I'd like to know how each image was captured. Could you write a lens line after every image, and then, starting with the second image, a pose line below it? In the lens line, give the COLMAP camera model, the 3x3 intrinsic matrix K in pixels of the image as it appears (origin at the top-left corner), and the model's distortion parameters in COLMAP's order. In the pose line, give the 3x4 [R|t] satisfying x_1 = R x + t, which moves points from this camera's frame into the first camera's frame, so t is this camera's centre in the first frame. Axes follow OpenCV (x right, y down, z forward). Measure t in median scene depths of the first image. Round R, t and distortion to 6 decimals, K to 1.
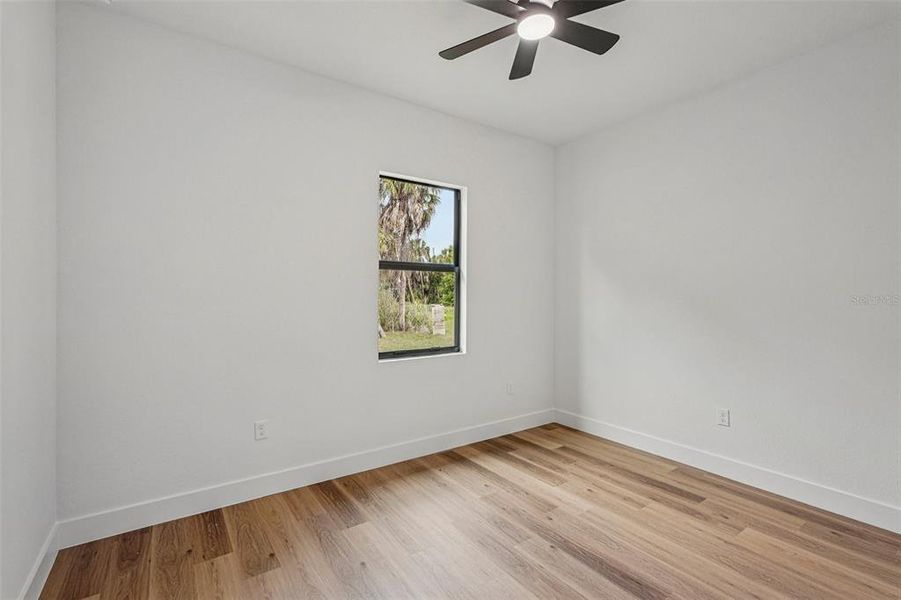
lens RADIAL K [[417.0, 0, 451.0], [0, 417.0, 294.5], [0, 0, 1]] dist [0.001262, 0.000447]
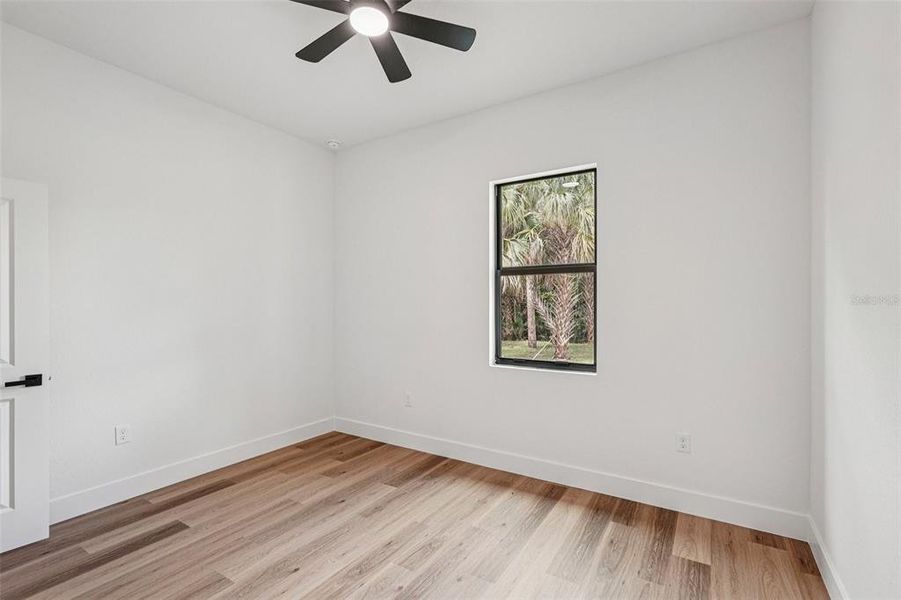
lens RADIAL K [[403.0, 0, 451.4], [0, 403.0, 303.8], [0, 0, 1]] dist [-0.000872, 0.000527]
pose [[0.387787, -0.005961, -0.921730, 0.795513], [0.008044, 0.999963, -0.003083, 0.009505], [0.921714, -0.006218, 0.387821, 0.578875]]
